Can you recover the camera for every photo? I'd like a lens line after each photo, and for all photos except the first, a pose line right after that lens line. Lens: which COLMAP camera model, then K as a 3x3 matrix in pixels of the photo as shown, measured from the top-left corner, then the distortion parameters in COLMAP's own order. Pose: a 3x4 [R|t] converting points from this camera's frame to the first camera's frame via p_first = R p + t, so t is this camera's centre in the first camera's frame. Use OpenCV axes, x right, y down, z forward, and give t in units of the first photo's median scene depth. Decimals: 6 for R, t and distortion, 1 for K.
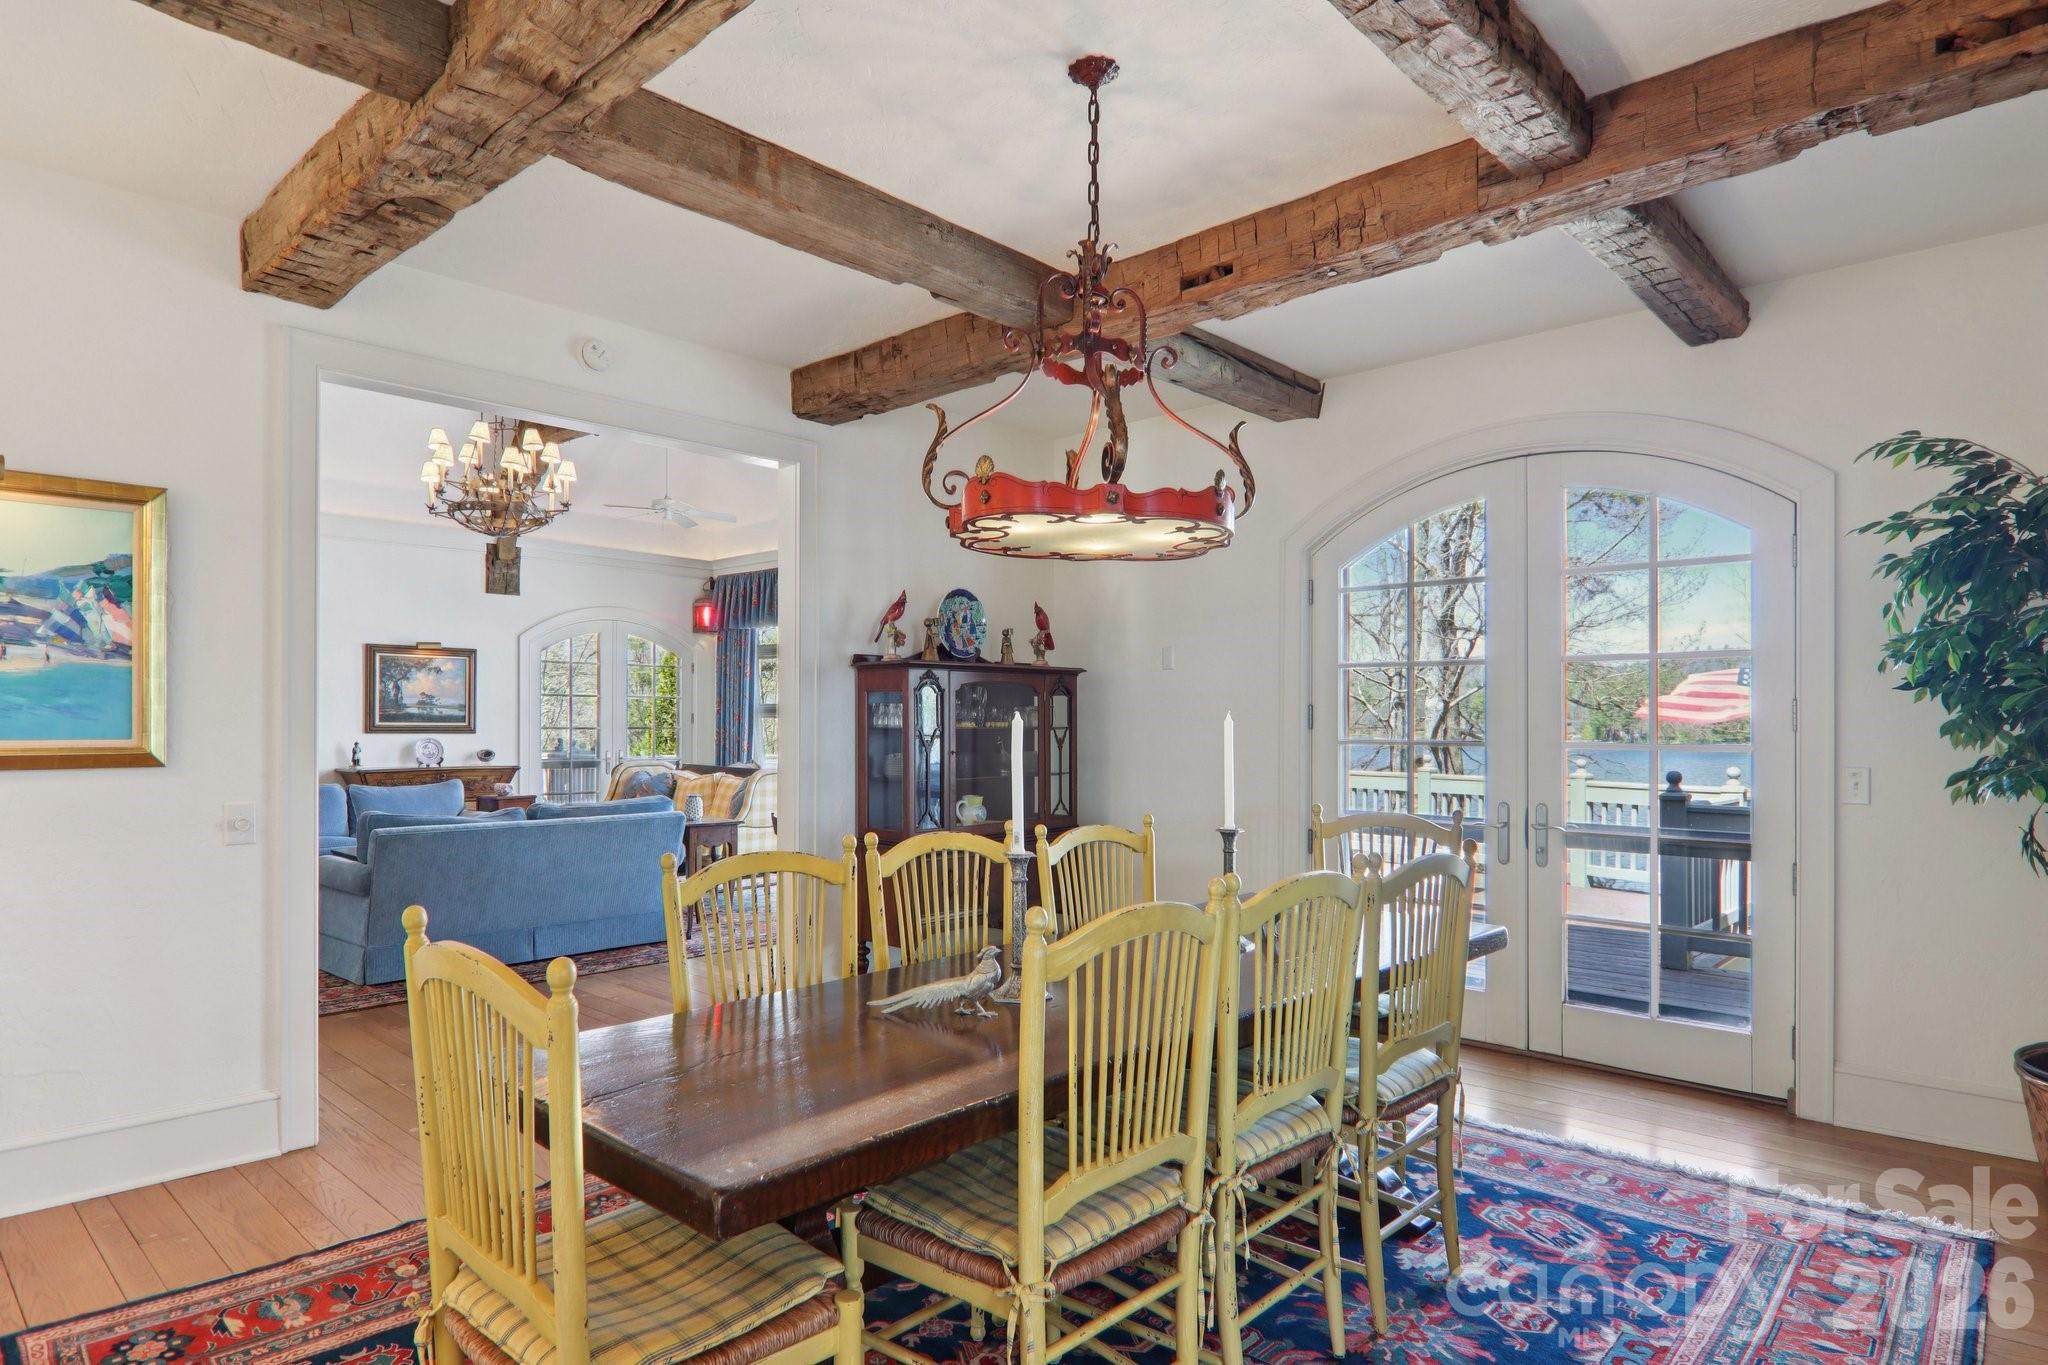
lens RADIAL K [[1144.8, 0, 1032.5], [0, 1144.8, 732.3], [0, 0, 1]] dist [0.003083, -0.013004]
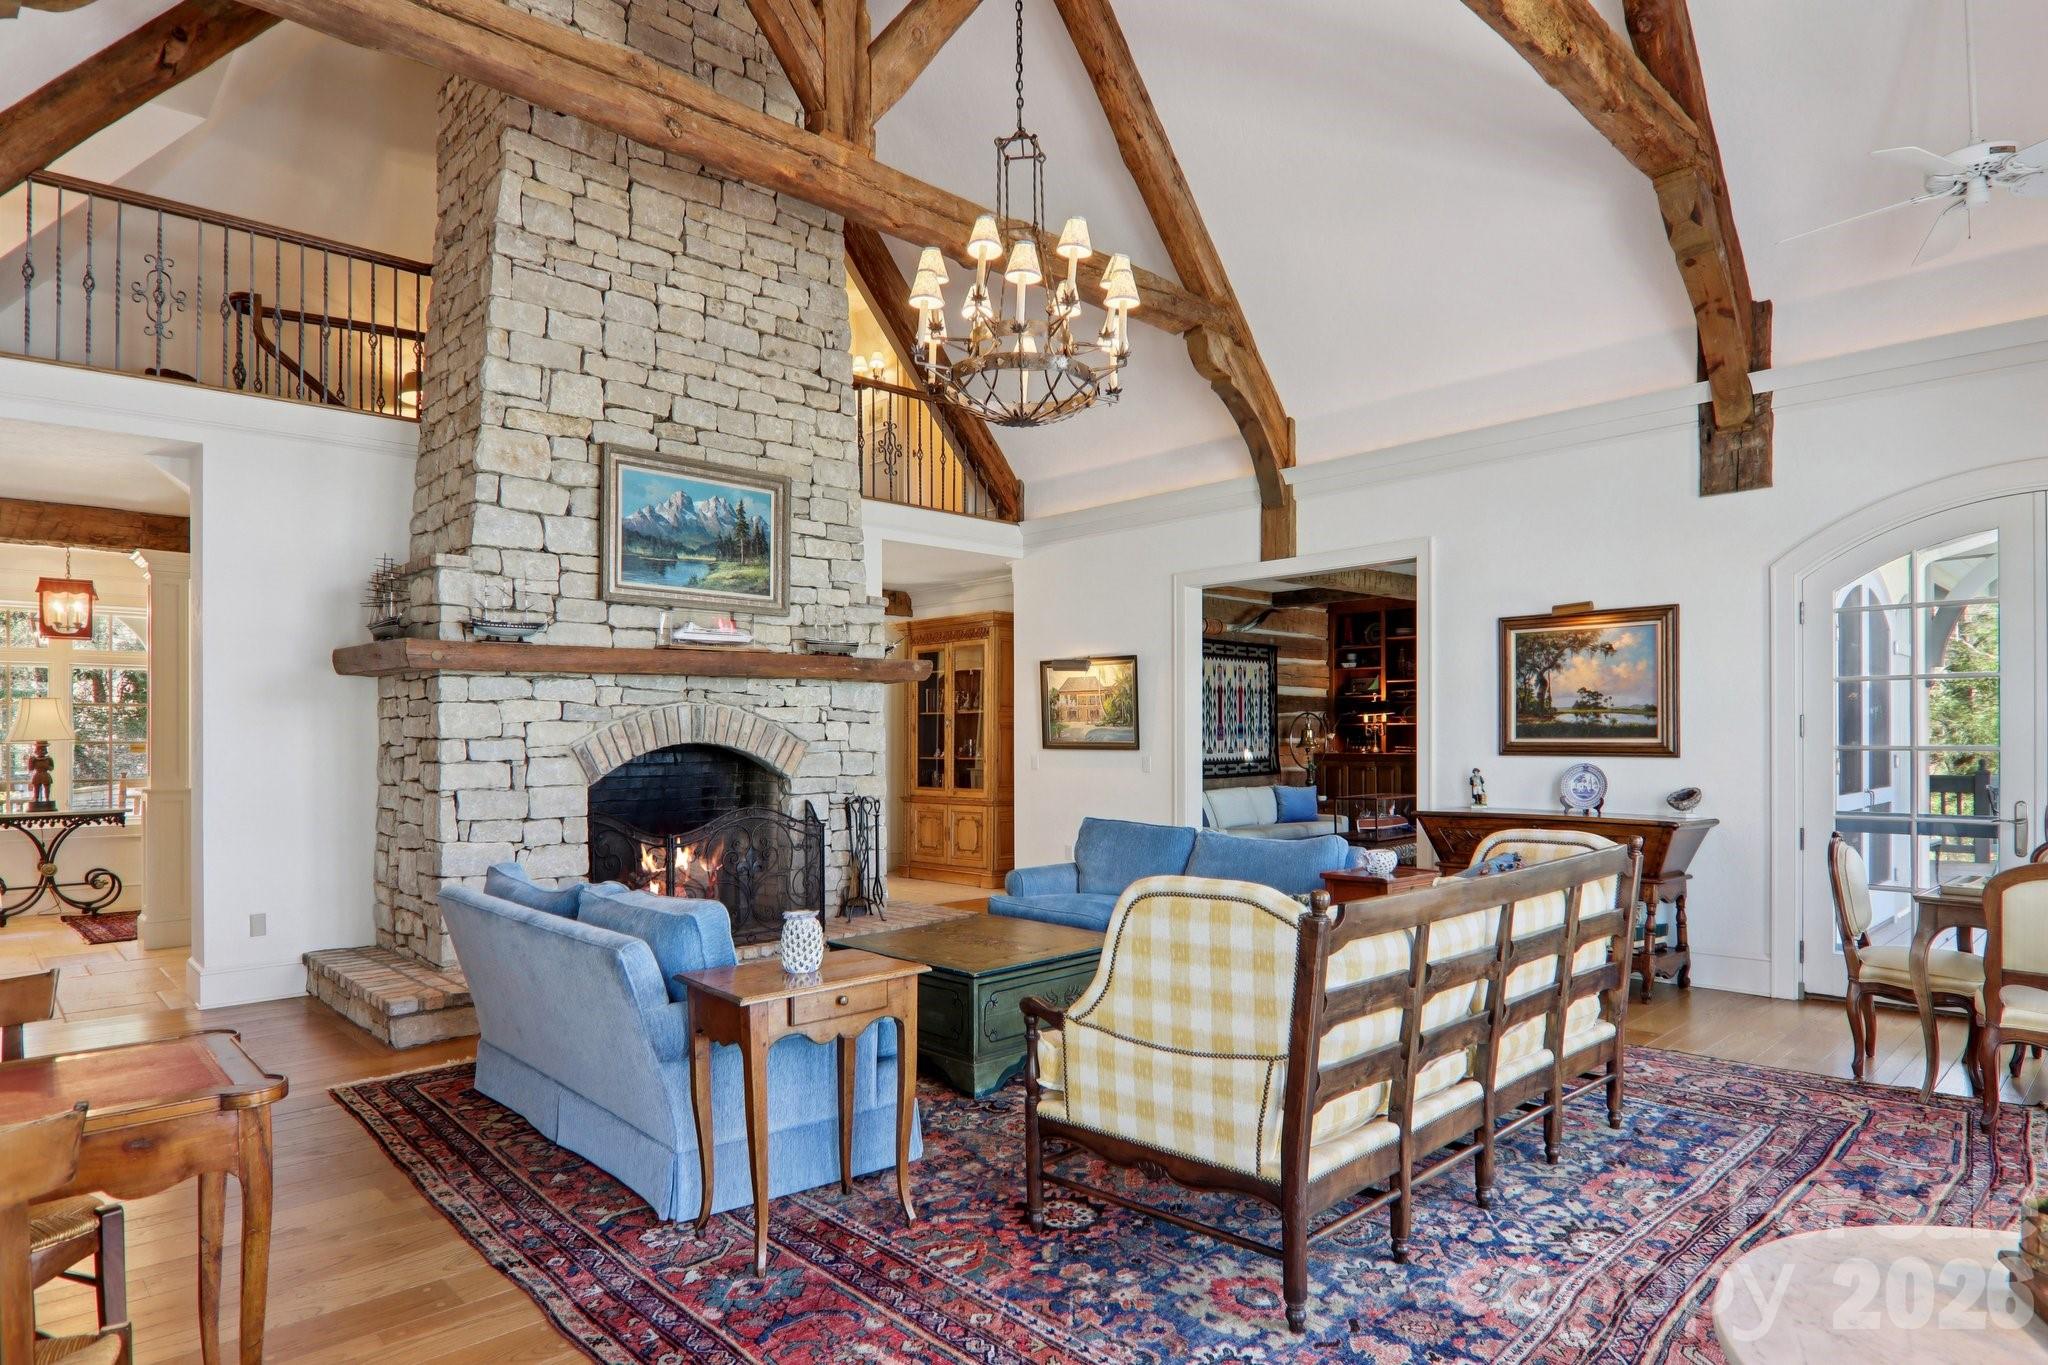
lens RADIAL K [[1144.8, 0, 1030.4], [0, 1144.8, 742.9], [0, 0, 1]] dist [0.003083, -0.013004]
pose [[-0.066560, 0.000363, -0.997782, 0.082180], [-0.002972, 0.999995, 0.000562, -0.005712], [0.997778, 0.003003, -0.066559, 0.751267]]
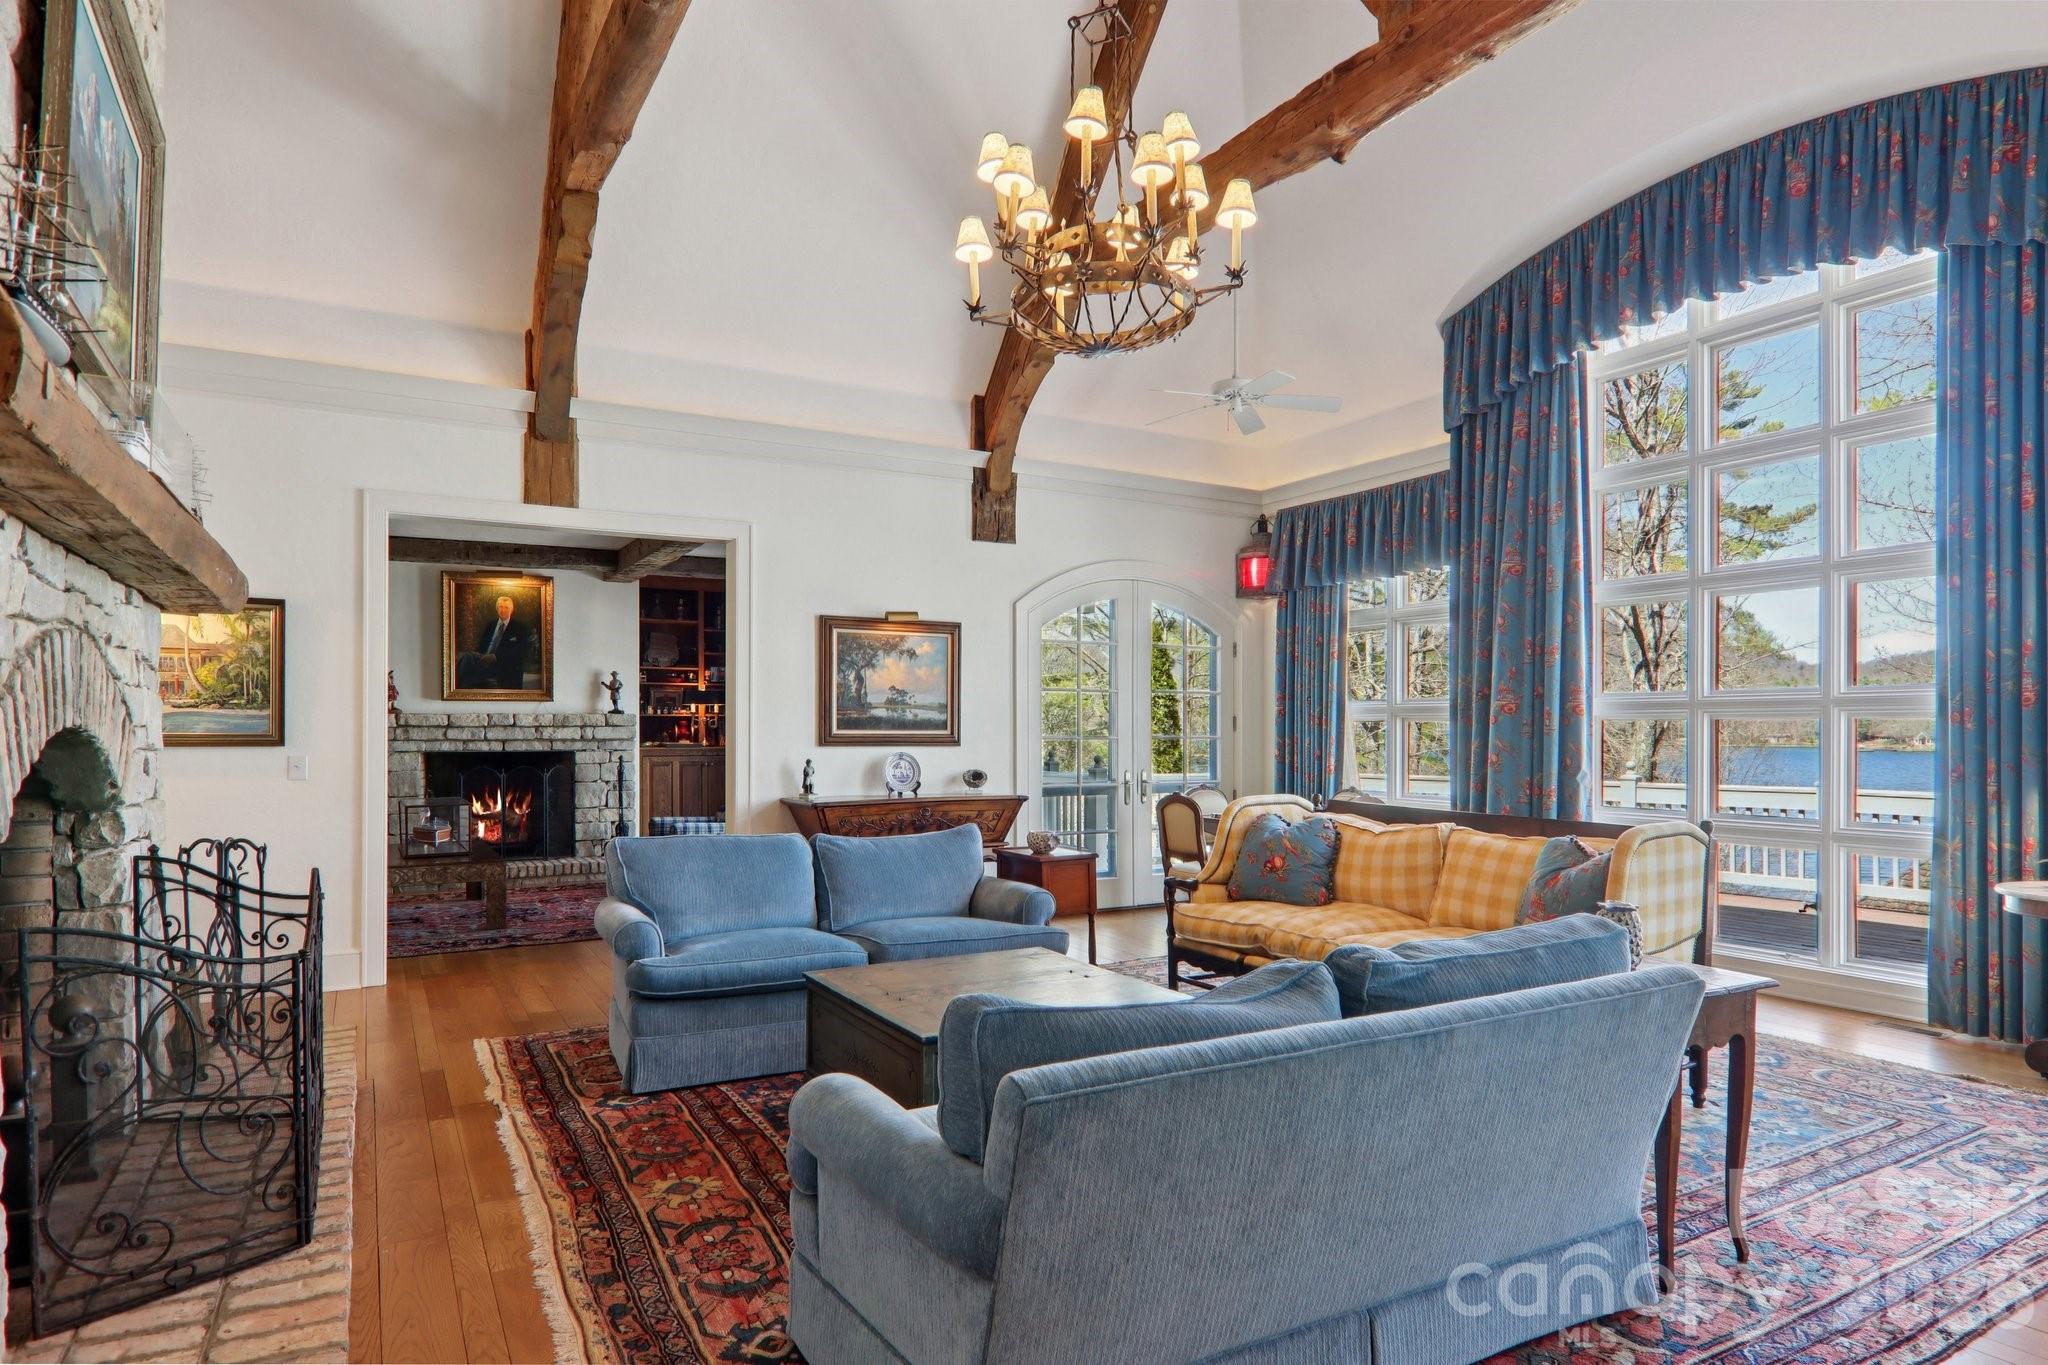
lens RADIAL K [[1144.8, 0, 1043.8], [0, 1144.8, 752.4], [0, 0, 1]] dist [0.003083, -0.013004]
pose [[0.958191, 0.000806, -0.286128, -0.251016], [0.002292, 0.999942, 0.010492, -0.002440], [0.286120, -0.010709, 0.958134, 0.371782]]
